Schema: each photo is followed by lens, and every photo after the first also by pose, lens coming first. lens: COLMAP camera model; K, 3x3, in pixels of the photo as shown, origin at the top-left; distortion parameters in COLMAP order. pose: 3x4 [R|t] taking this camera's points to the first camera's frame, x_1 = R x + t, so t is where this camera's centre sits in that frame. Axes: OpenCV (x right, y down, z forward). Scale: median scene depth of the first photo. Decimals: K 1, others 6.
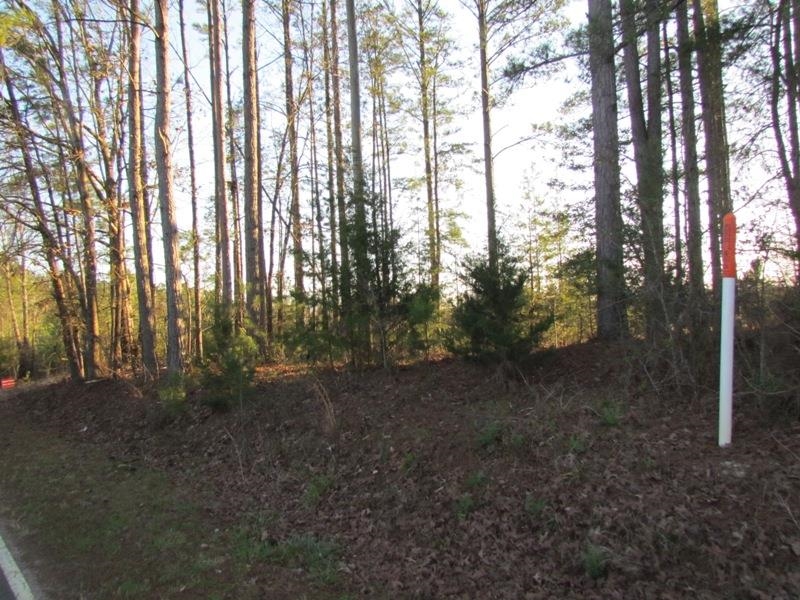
lens RADIAL K [[541.3, 0, 400.0], [0, 541.3, 300.0], [0, 0, 1]] dist [-0.005509, -0.000773]
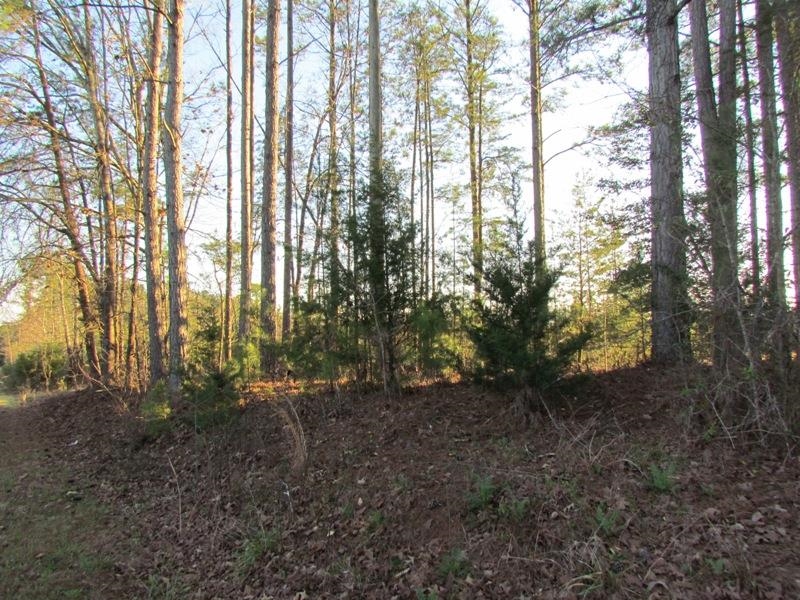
lens RADIAL K [[541.3, 0, 400.0], [0, 541.3, 300.0], [0, 0, 1]] dist [-0.005509, -0.000773]
pose [[0.994839, 0.021623, -0.099133, 0.084816], [-0.024496, 0.999312, -0.027863, 0.011285], [0.098463, 0.030148, 0.994684, 0.190504]]
